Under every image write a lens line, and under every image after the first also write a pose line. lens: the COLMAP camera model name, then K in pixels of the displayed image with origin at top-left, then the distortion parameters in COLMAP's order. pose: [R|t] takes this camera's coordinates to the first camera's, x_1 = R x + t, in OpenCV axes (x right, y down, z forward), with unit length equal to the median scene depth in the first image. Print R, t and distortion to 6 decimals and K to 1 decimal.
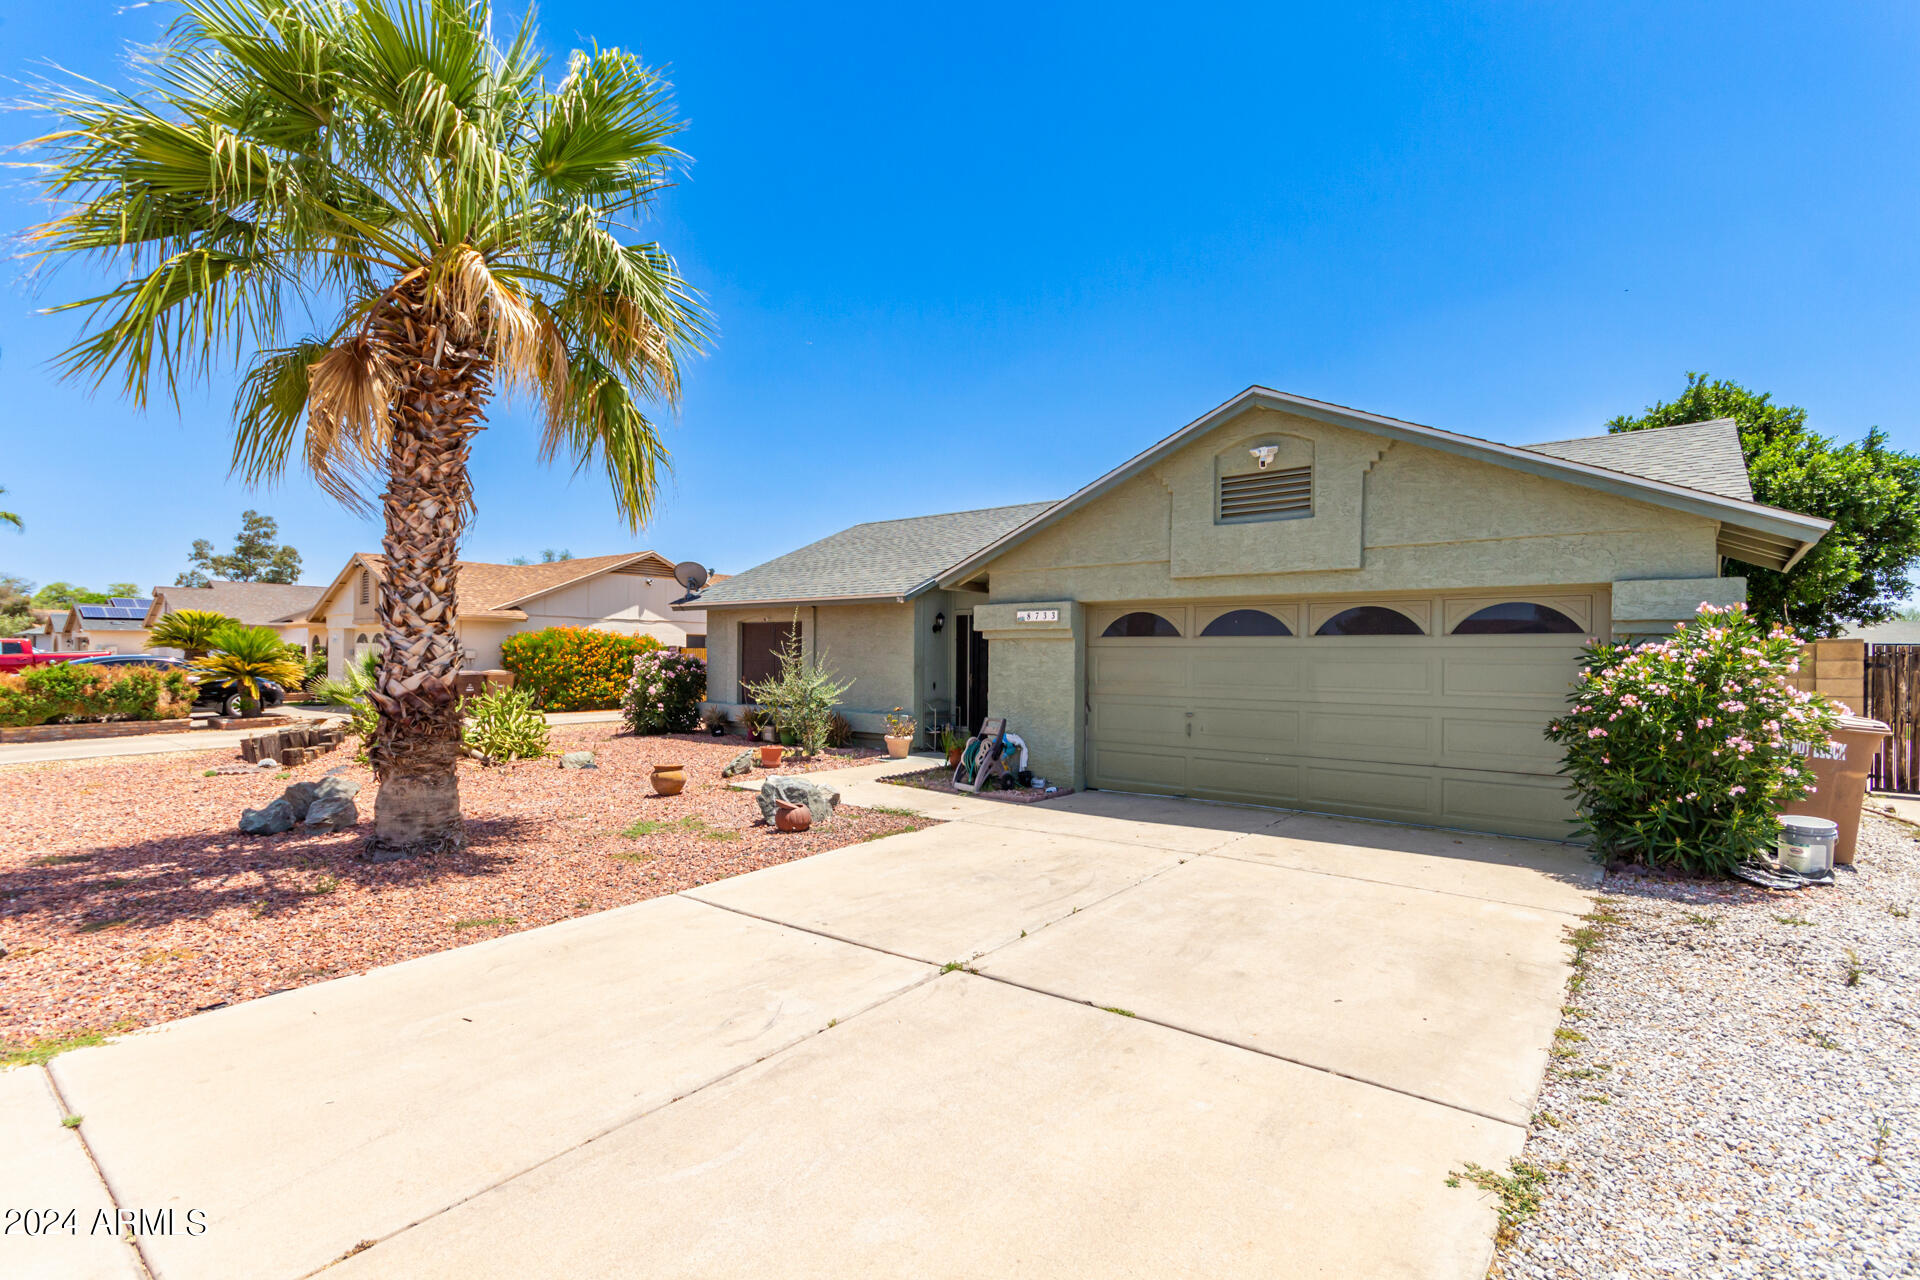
lens RADIAL K [[895.0, 0, 960.0], [0, 895.0, 640.0], [0, 0, 1]] dist [0.007076, 0.000151]
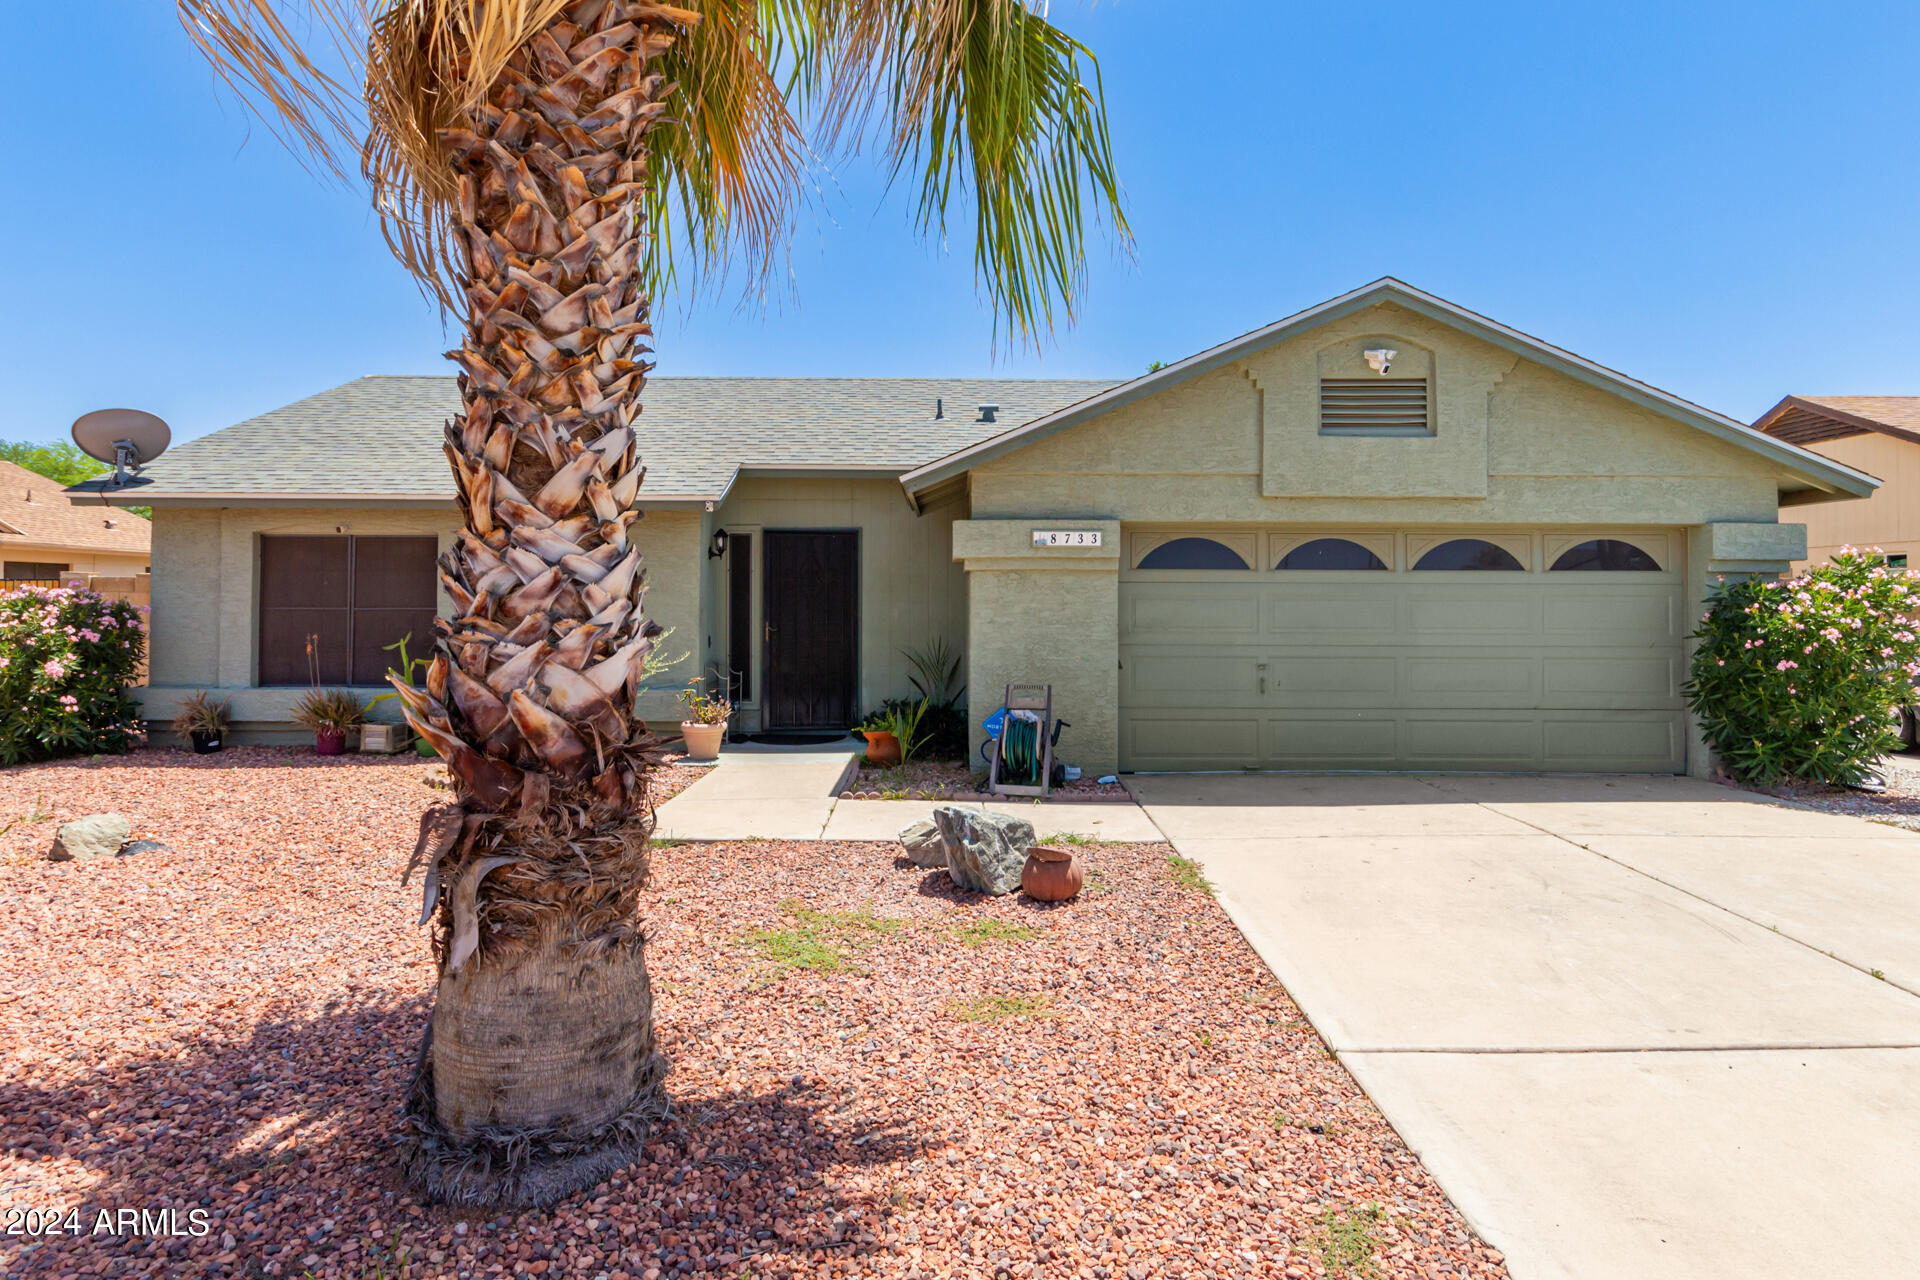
lens RADIAL K [[1083.9, 0, 969.4], [0, 1083.9, 559.6], [0, 0, 1]] dist [0.004328, 0.000246]
pose [[0.774170, 0.017297, 0.632742, -0.598247], [-0.008484, 0.999820, -0.016952, 0.005982], [-0.632921, 0.007756, 0.774177, 0.433124]]
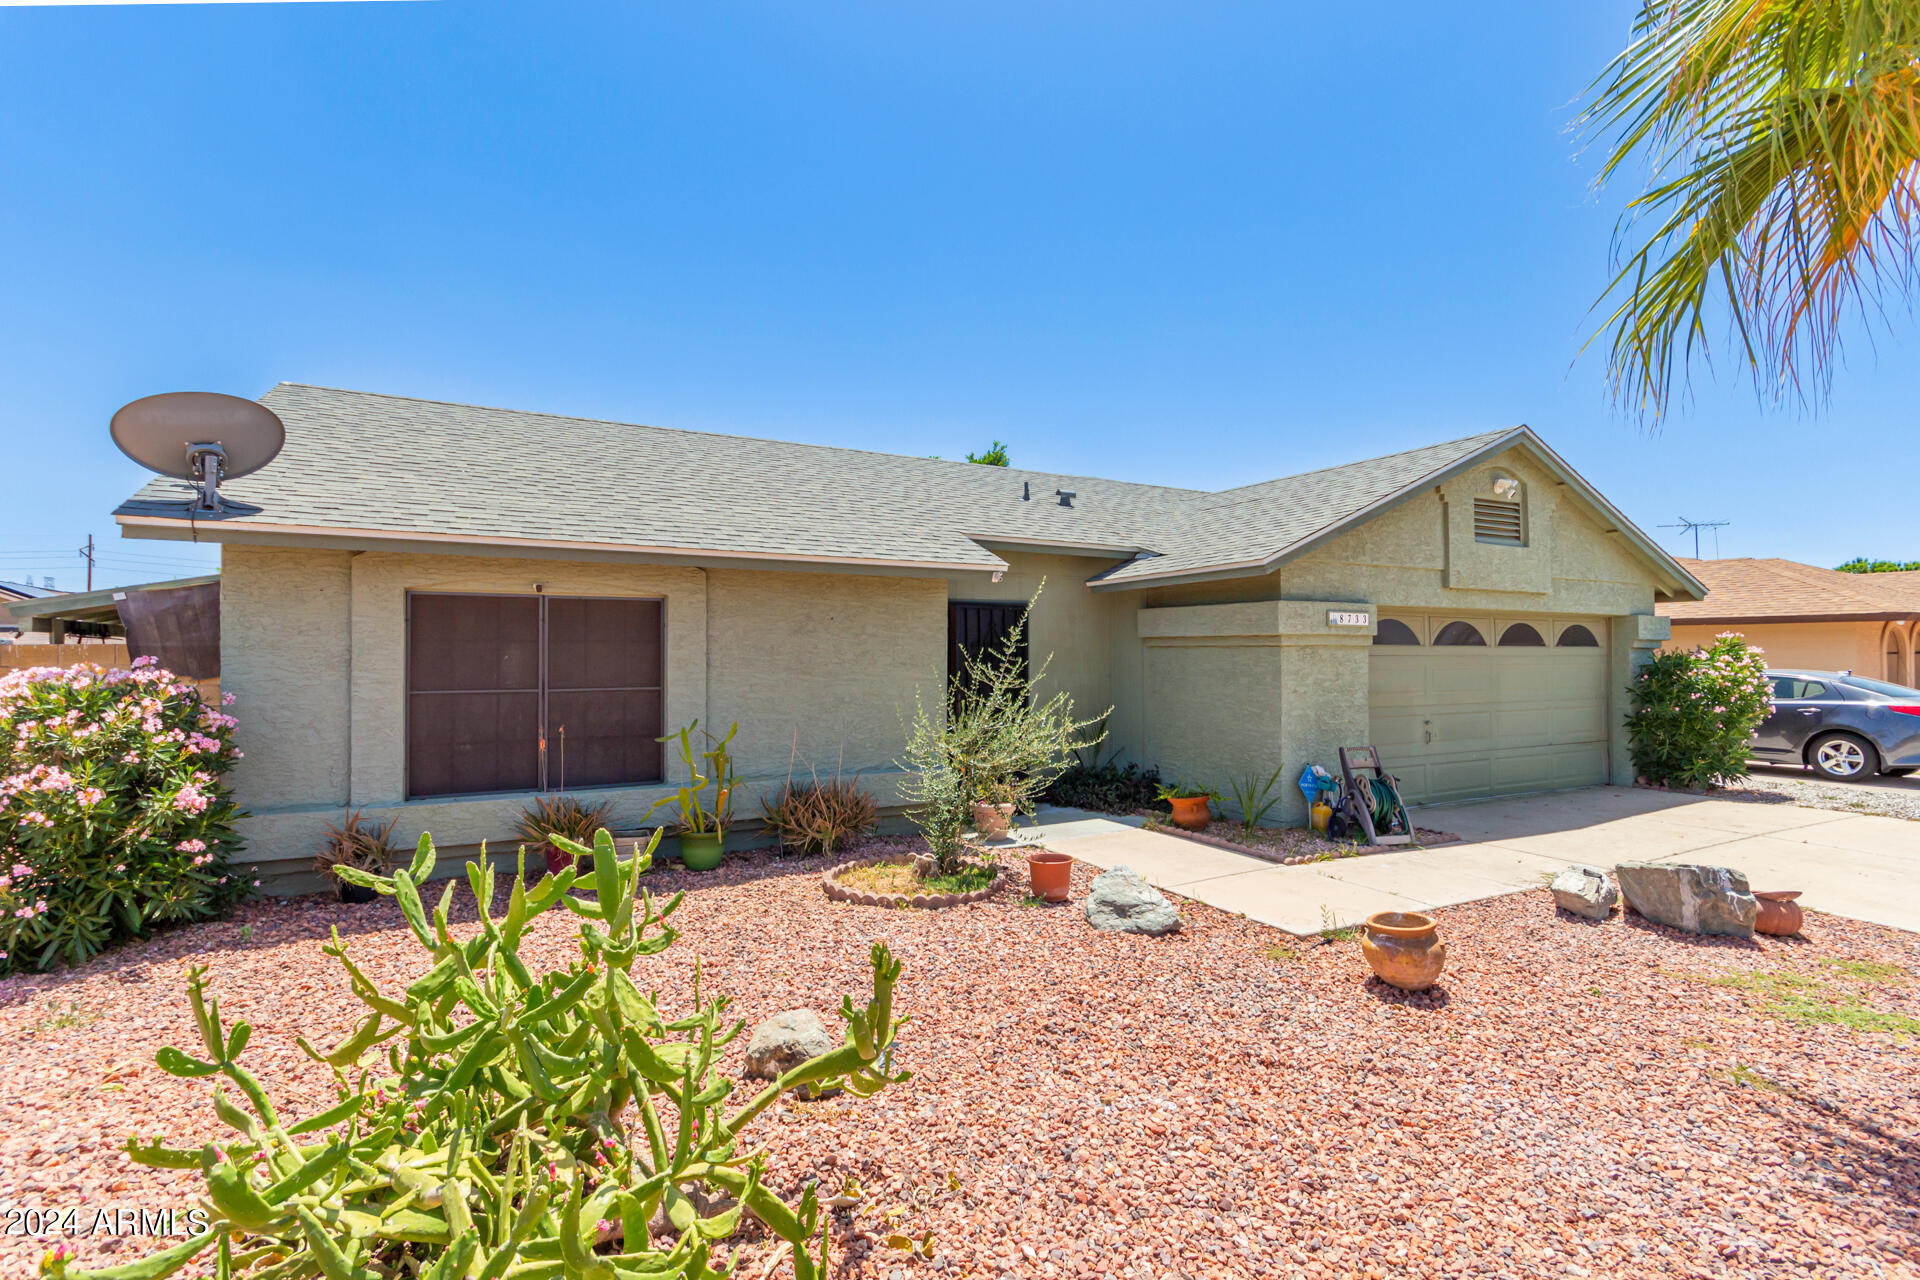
lens RADIAL K [[895.0, 0, 960.0], [0, 895.0, 640.0], [0, 0, 1]] dist [0.007076, 0.000151]
pose [[0.383229, 0.007455, 0.923623, -0.938870], [-0.013653, 0.999904, -0.002405, -0.000247], [-0.923553, -0.011689, 0.383294, 1.161085]]
